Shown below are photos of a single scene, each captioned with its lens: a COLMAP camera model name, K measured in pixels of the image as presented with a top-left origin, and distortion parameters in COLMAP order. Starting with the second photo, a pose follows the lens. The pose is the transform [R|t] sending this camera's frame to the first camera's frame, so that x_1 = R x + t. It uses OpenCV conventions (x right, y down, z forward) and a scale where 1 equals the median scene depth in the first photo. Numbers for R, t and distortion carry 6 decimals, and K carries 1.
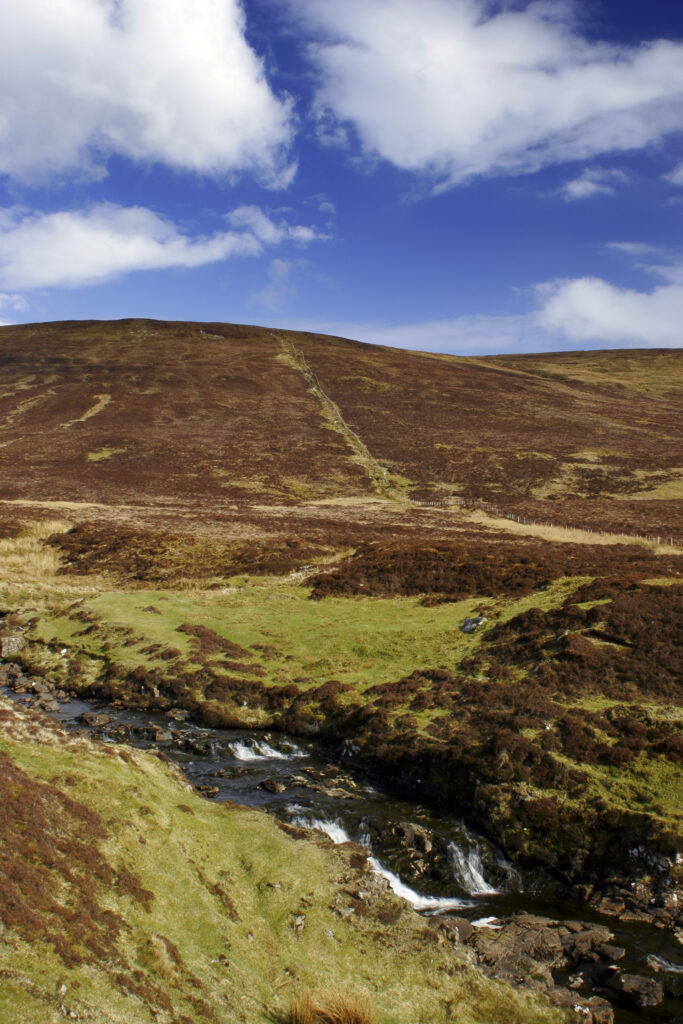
lens RADIAL K [[1323.7, 0, 342.4], [0, 1323.7, 513.6], [0, 0, 1]] dist [-0.060411, 0.000000]
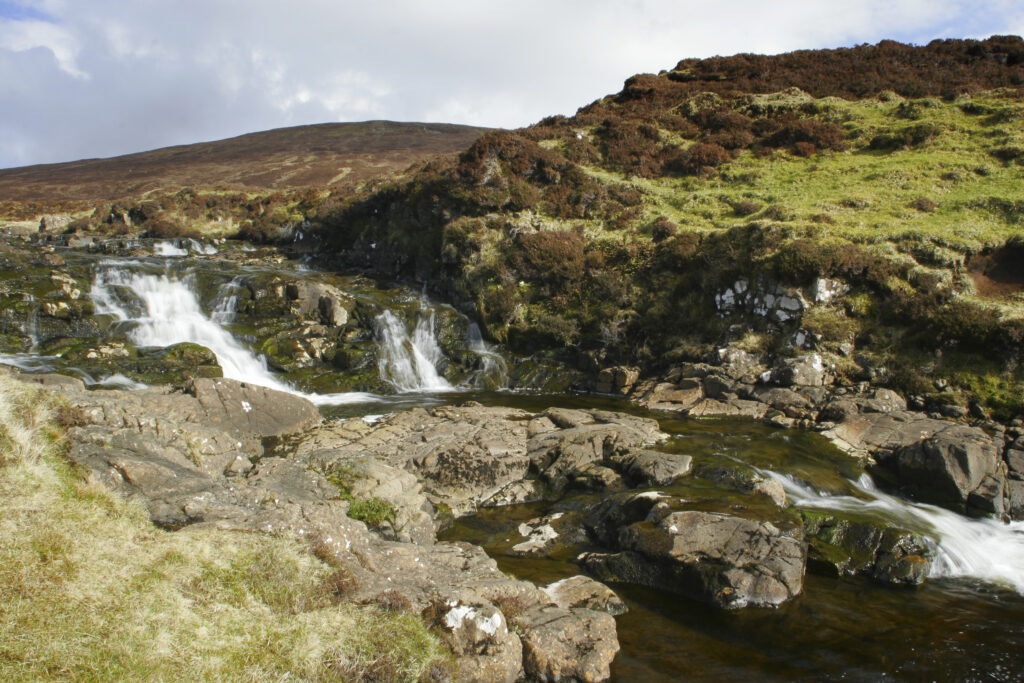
lens RADIAL K [[941.1, 0, 514.7], [0, 941.1, 343.0], [0, 0, 1]] dist [-0.096460, 0.000000]
pose [[0.999715, -0.006958, -0.022841, 0.144251], [0.008677, 0.997068, 0.076021, 0.234470], [0.022245, -0.076197, 0.996845, 0.620087]]
